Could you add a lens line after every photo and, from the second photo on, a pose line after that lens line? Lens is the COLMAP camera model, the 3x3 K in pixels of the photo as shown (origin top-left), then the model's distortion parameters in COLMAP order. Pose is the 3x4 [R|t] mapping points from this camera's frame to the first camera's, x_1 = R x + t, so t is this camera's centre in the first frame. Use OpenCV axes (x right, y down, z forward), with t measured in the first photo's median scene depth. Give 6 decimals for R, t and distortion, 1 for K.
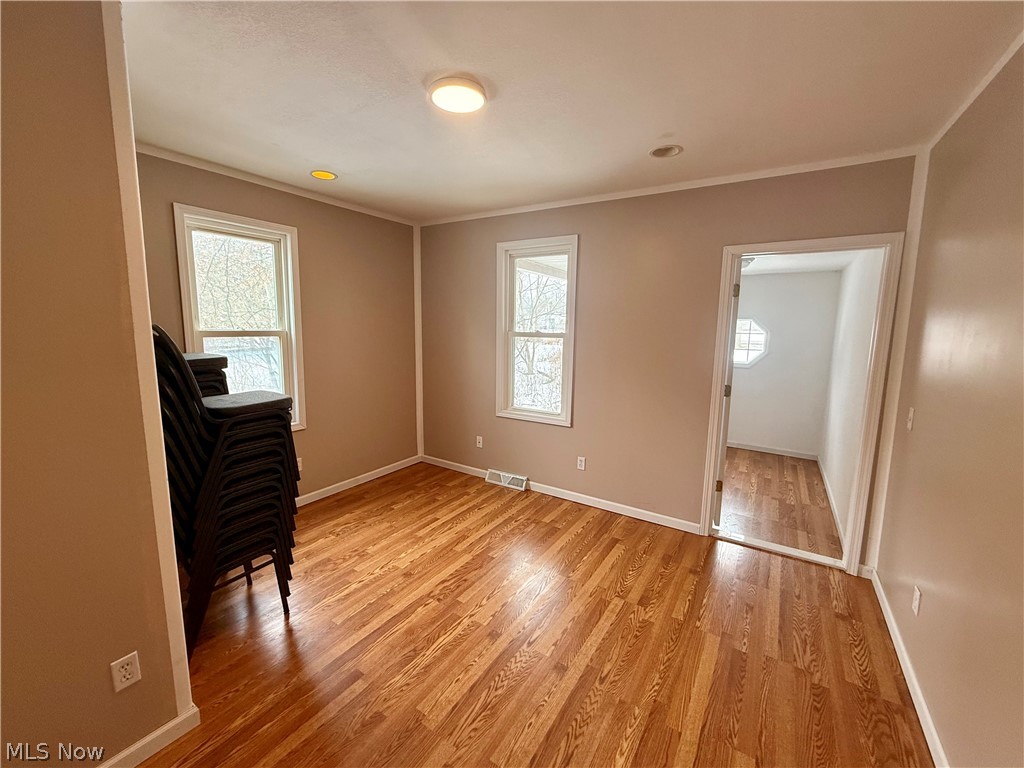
lens RADIAL K [[415.1, 0, 511.9], [0, 415.1, 383.7], [0, 0, 1]] dist [0.001052, -0.000146]
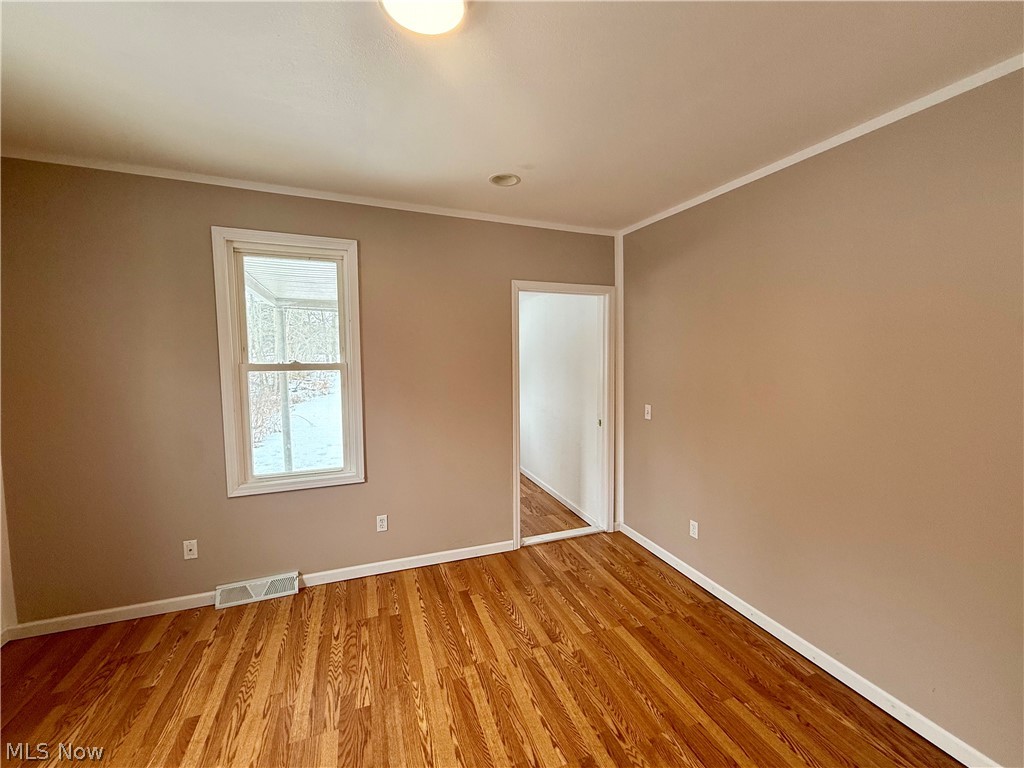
lens RADIAL K [[415.1, 0, 514.6], [0, 415.1, 383.4], [0, 0, 1]] dist [0.001052, -0.000146]
pose [[0.587973, -0.074786, 0.805416, -0.333053], [0.120792, 0.992670, 0.003992, -0.053204], [-0.799811, 0.094940, 0.592697, 0.314123]]
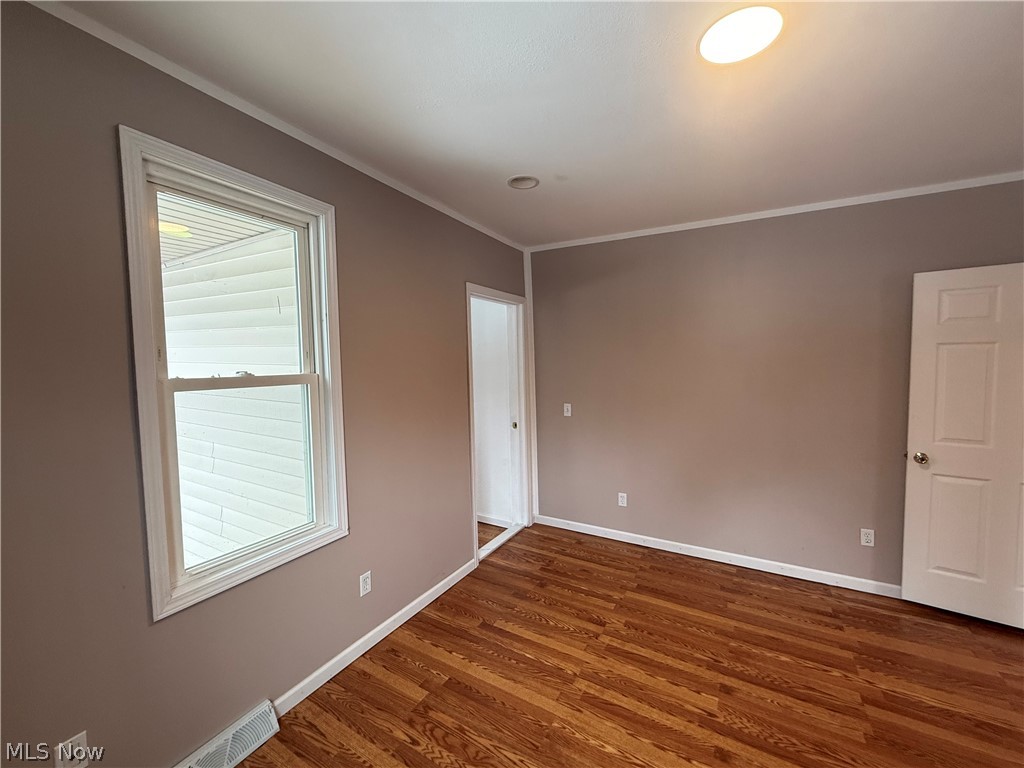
lens RADIAL K [[415.1, 0, 514.1], [0, 415.1, 383.0], [0, 0, 1]] dist [0.001052, -0.000146]
pose [[-0.062799, -0.068813, 0.995651, -0.466788], [0.146733, 0.986142, 0.077411, -0.123015], [-0.987181, 0.150956, -0.051832, 0.829267]]
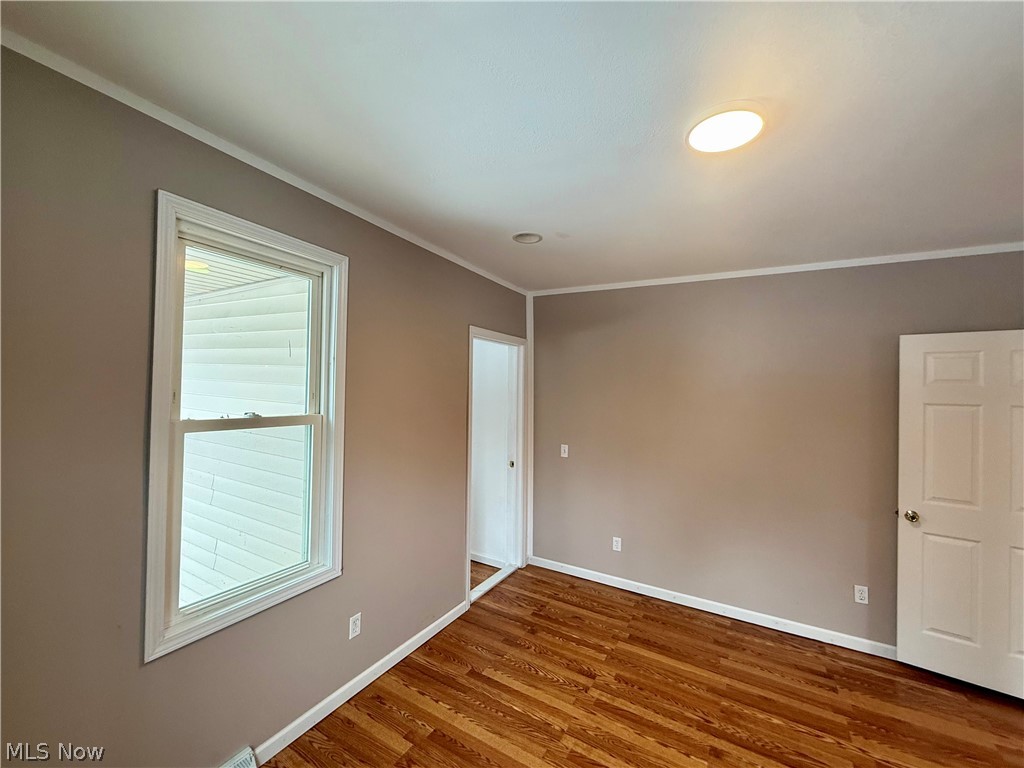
lens RADIAL K [[415.1, 0, 514.3], [0, 415.1, 383.1], [0, 0, 1]] dist [0.001052, -0.000146]
pose [[-0.060331, -0.000990, 0.998178, -0.487701], [0.111142, 0.993775, 0.007704, -0.150824], [-0.991972, 0.111404, -0.059845, 0.823018]]
